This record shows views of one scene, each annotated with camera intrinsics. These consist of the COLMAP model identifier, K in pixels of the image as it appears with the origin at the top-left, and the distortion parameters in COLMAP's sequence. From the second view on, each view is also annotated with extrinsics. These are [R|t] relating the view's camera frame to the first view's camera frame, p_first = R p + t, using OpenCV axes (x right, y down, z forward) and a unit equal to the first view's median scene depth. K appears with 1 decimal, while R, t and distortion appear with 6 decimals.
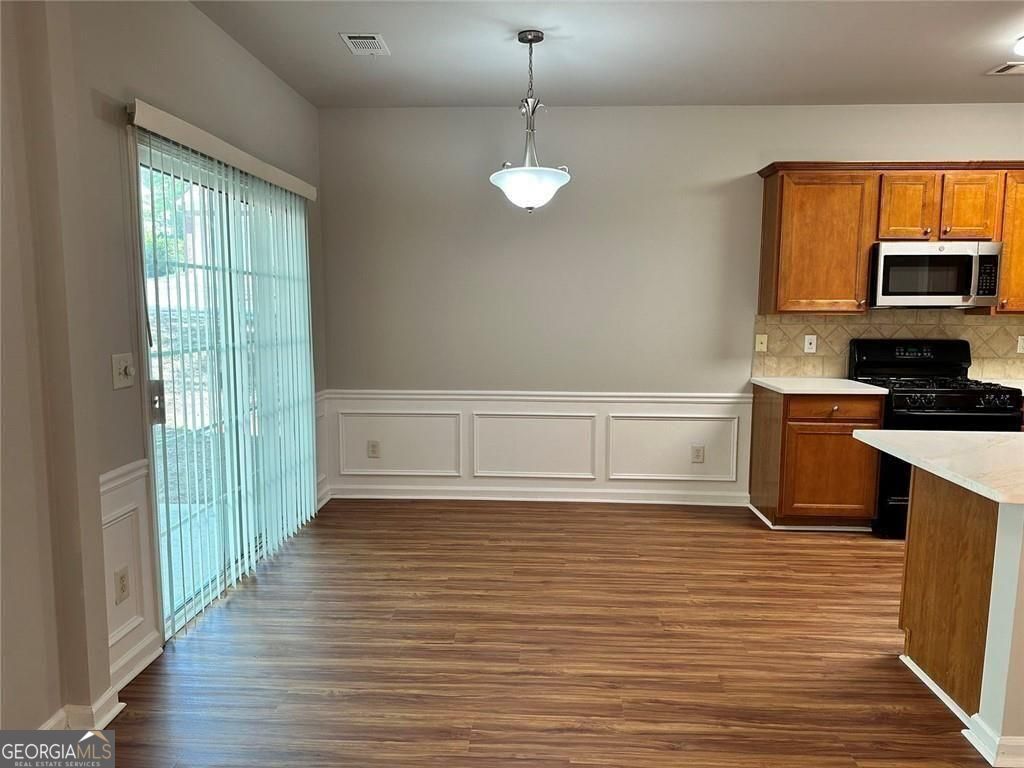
lens RADIAL K [[716.0, 0, 503.4], [0, 716.0, 384.7], [0, 0, 1]] dist [0.028602, -0.050327]
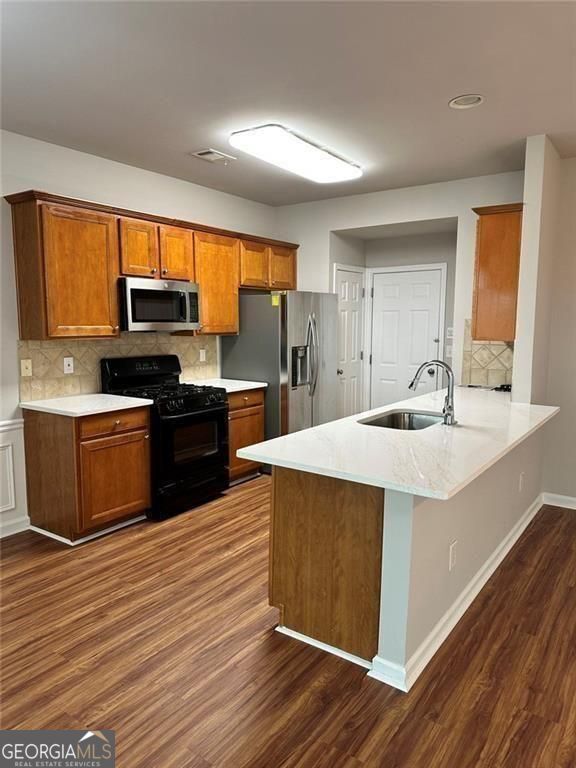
lens RADIAL K [[537.0, 0, 291.3], [0, 537.0, 382.8], [0, 0, 1]] dist [0.028602, -0.050327]
pose [[0.526236, -0.098905, 0.844567, -0.098762], [0.093393, 0.993927, 0.058204, -0.051217], [-0.845195, 0.048248, 0.532277, 0.305163]]
